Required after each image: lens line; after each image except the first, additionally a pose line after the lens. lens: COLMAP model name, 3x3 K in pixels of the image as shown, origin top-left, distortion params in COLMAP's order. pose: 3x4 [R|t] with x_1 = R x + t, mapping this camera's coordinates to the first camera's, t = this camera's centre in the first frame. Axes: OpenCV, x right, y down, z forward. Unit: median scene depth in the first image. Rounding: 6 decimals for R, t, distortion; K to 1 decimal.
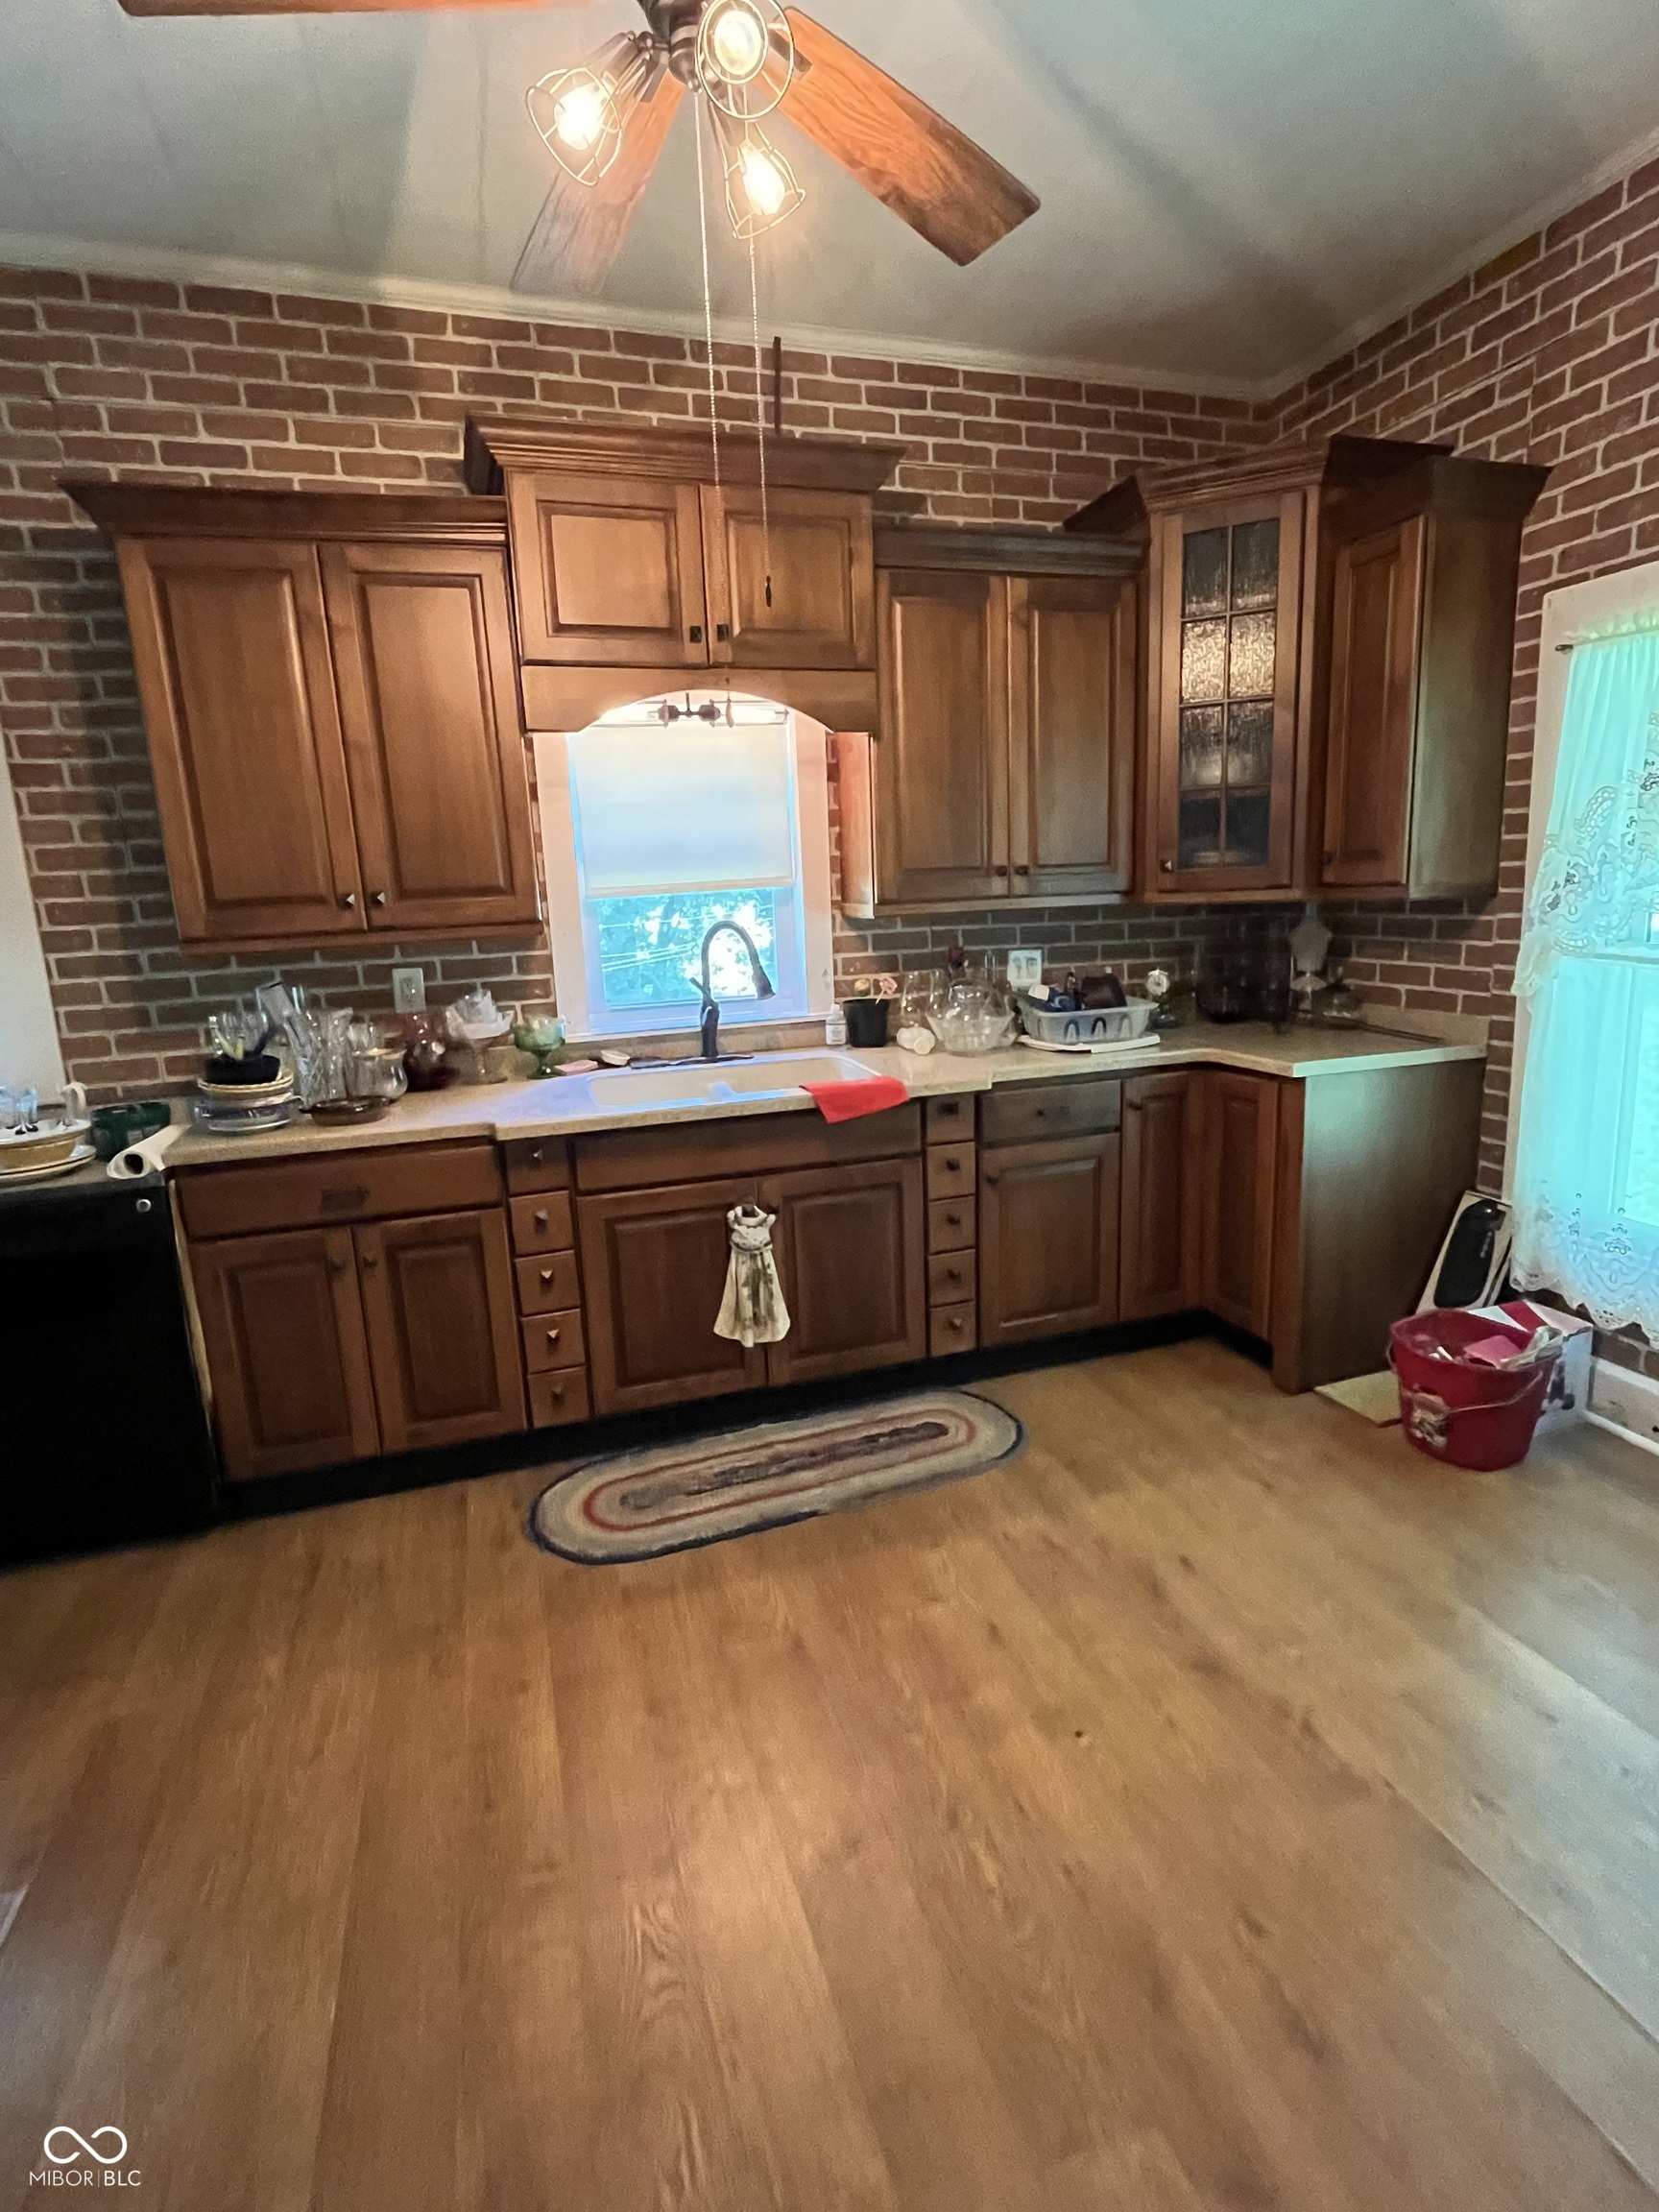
lens RADIAL K [[1090.2, 0, 830.6], [0, 1090.2, 1083.3], [0, 0, 1]] dist [-0.004310, 0.000498]
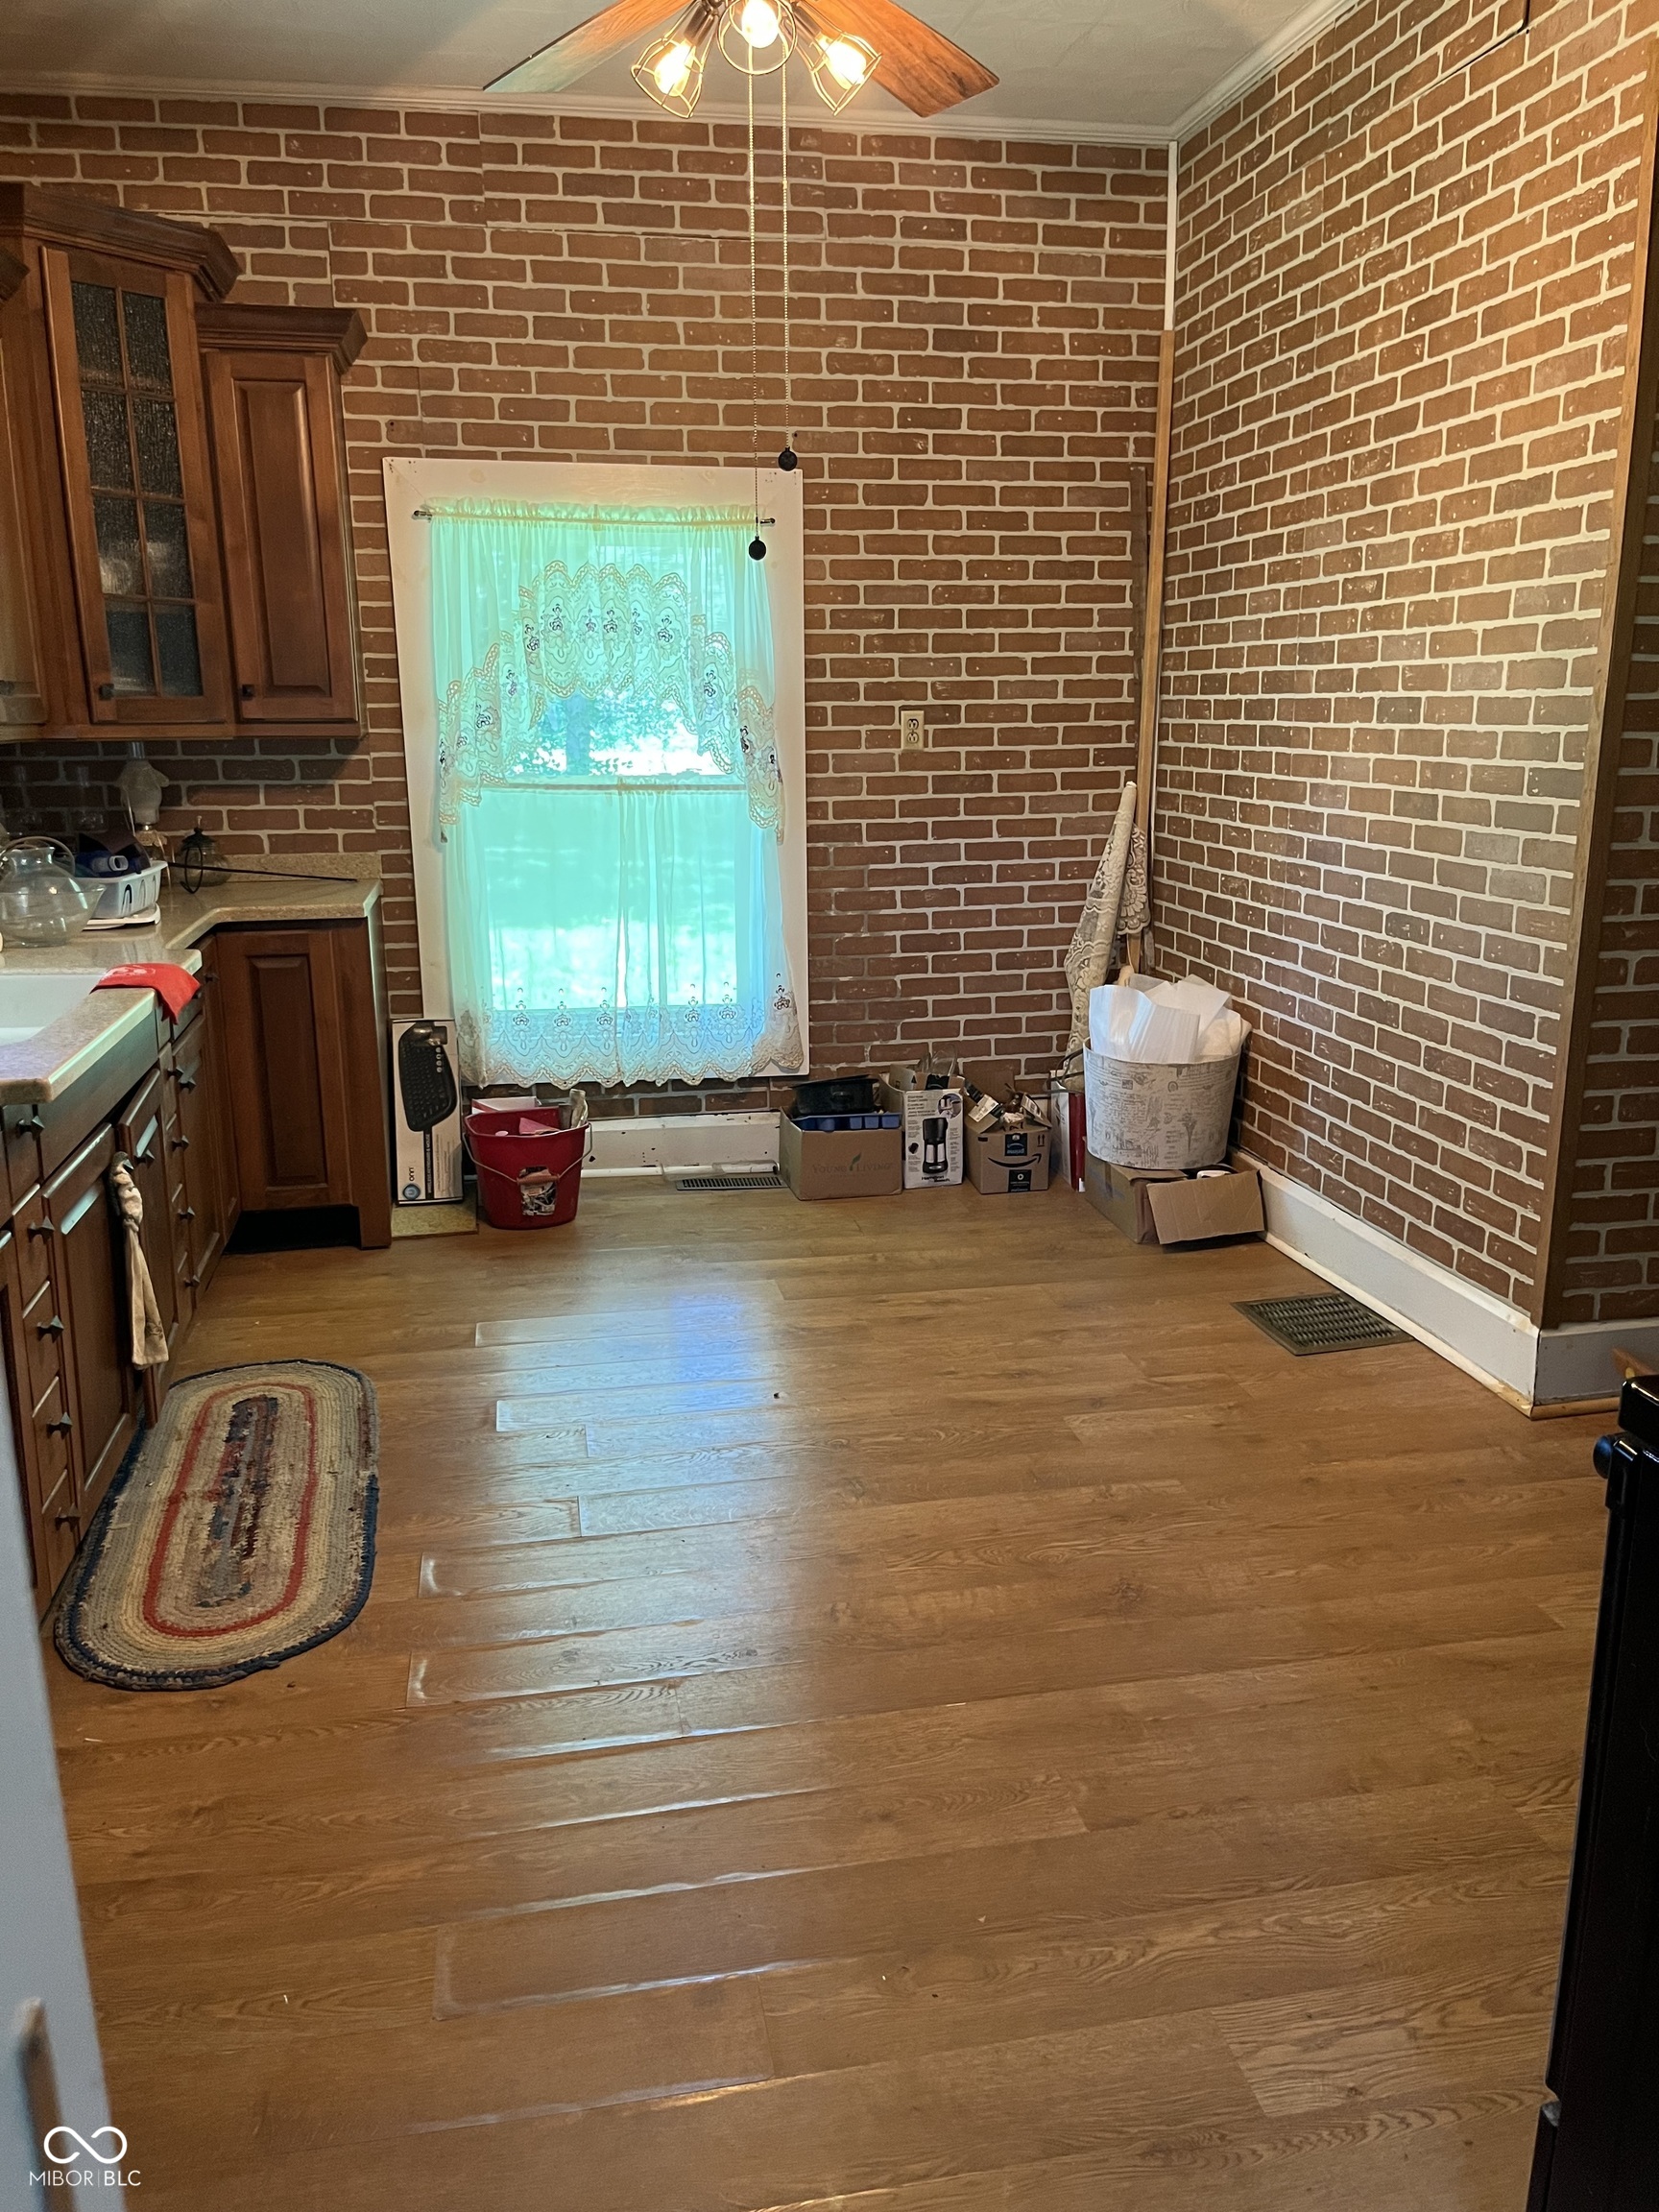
lens RADIAL K [[1669.7, 0, 829.5], [0, 1669.7, 1099.1], [0, 0, 1]] dist [0.001100, -0.034099]
pose [[0.122853, -0.191091, 0.973854, -1.028114], [0.167655, 0.971180, 0.169416, -0.031860], [-0.978161, 0.142458, 0.151350, 0.394855]]
